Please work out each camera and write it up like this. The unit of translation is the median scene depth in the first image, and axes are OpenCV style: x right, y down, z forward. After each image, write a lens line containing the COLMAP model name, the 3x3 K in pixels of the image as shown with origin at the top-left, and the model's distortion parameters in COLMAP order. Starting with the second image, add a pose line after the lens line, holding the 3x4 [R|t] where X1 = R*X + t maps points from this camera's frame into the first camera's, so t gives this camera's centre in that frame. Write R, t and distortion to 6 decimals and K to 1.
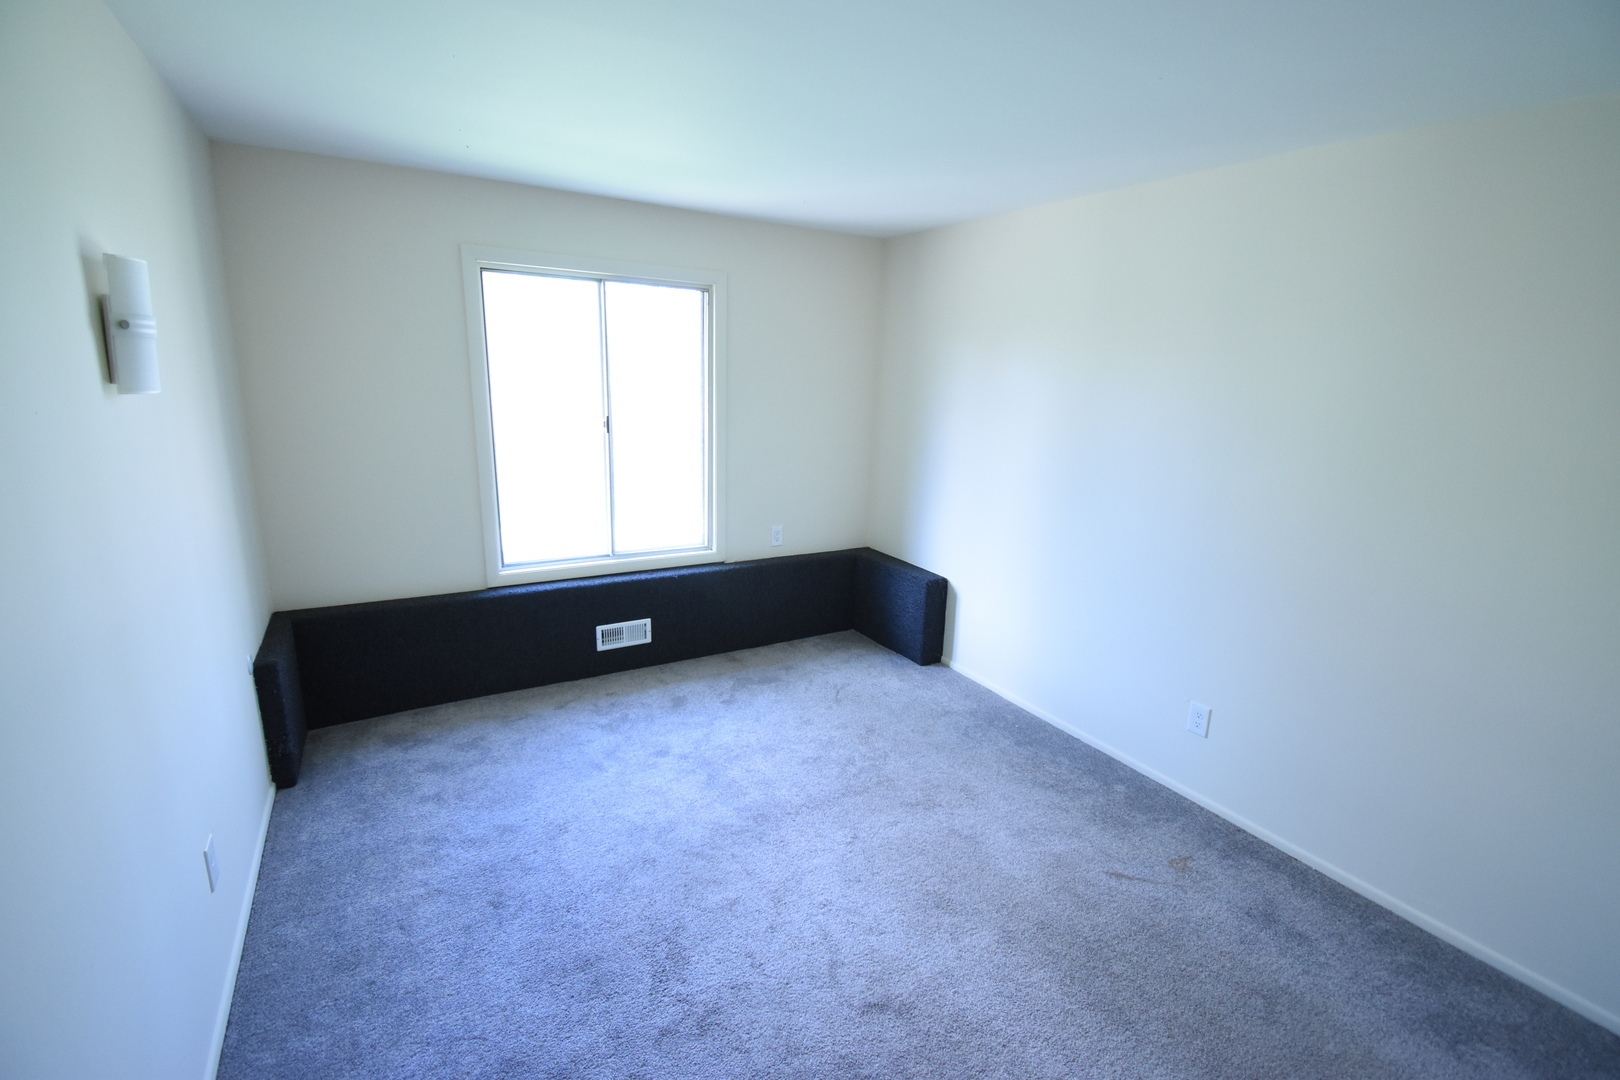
lens RADIAL K [[718.7, 0, 814.4], [0, 718.7, 545.3], [0, 0, 1]] dist [0.018887, -0.024739]
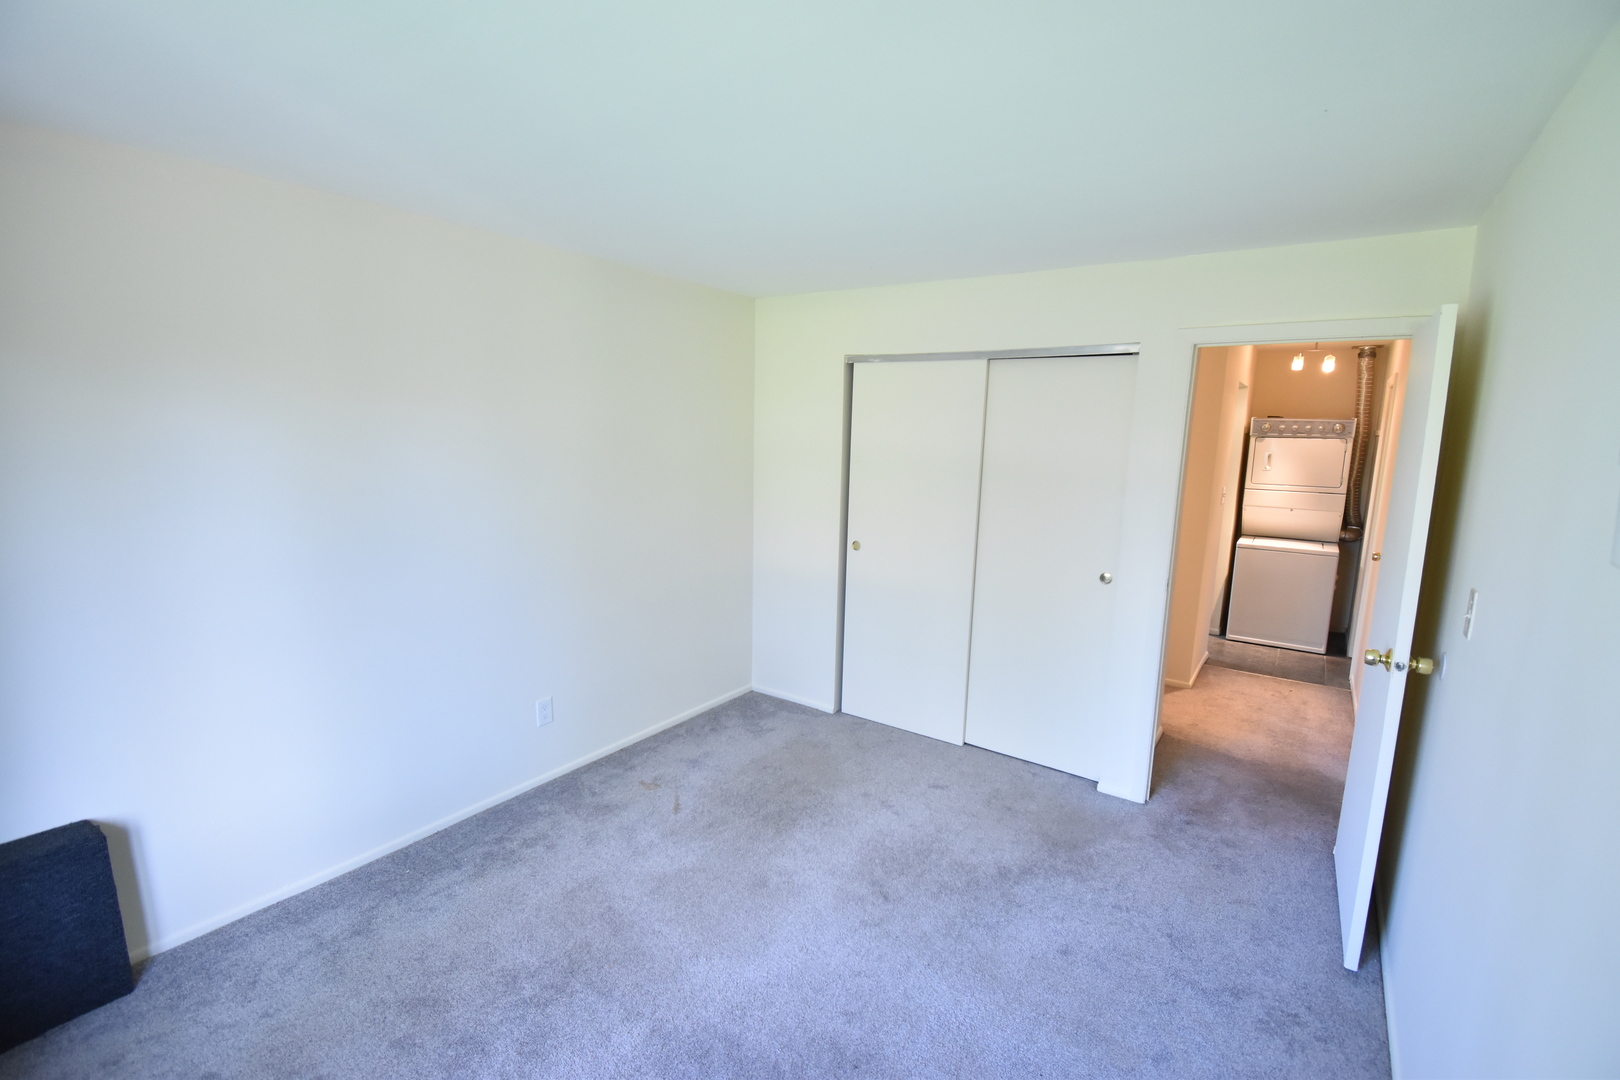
lens RADIAL K [[718.7, 0, 814.4], [0, 718.7, 545.3], [0, 0, 1]] dist [0.018887, -0.024739]
pose [[-0.406488, -0.199273, 0.891660, -0.647036], [0.183435, 0.938254, 0.293310, -0.280221], [-0.895052, 0.282789, -0.344836, 0.963652]]
